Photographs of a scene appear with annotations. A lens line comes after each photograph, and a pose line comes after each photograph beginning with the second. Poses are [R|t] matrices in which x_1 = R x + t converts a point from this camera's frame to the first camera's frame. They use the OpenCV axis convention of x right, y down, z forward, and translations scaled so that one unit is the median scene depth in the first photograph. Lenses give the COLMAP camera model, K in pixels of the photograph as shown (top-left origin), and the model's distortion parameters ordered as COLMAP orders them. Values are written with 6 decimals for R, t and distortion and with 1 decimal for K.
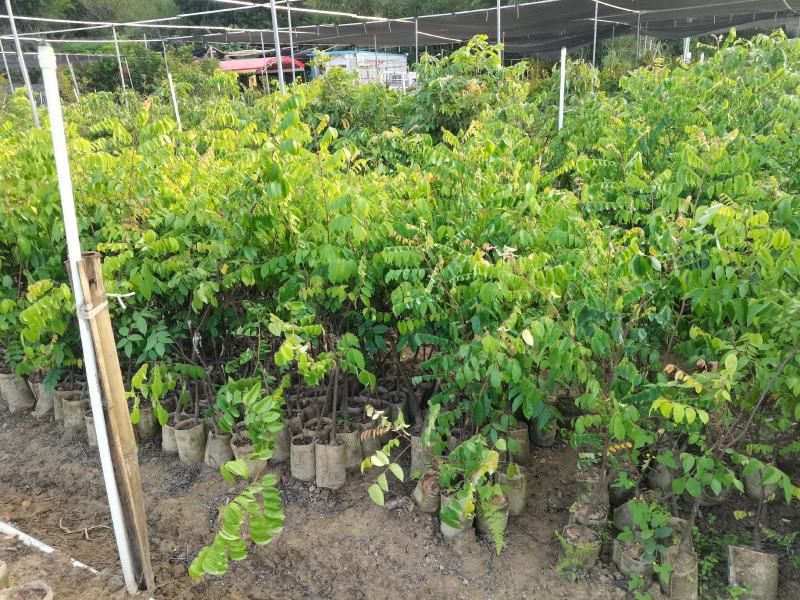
lens RADIAL K [[598.1, 0, 402.4], [0, 598.1, 297.0], [0, 0, 1]] dist [0.014789, -0.015393]
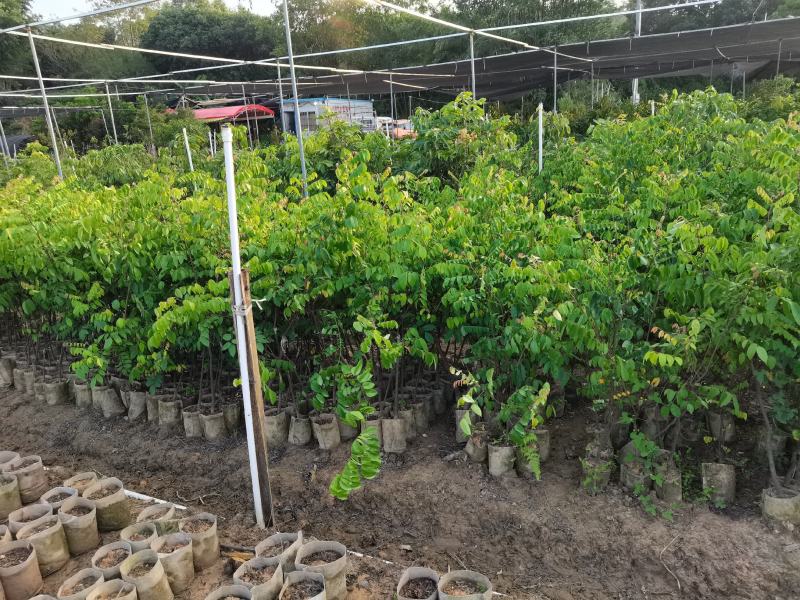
lens RADIAL K [[598.1, 0, 399.3], [0, 598.1, 303.3], [0, 0, 1]] dist [0.014789, -0.015393]
pose [[0.997918, -0.035938, 0.053554, -0.184988], [0.038803, 0.997817, -0.053446, 0.075129], [-0.051516, 0.055413, 0.997134, -0.318338]]
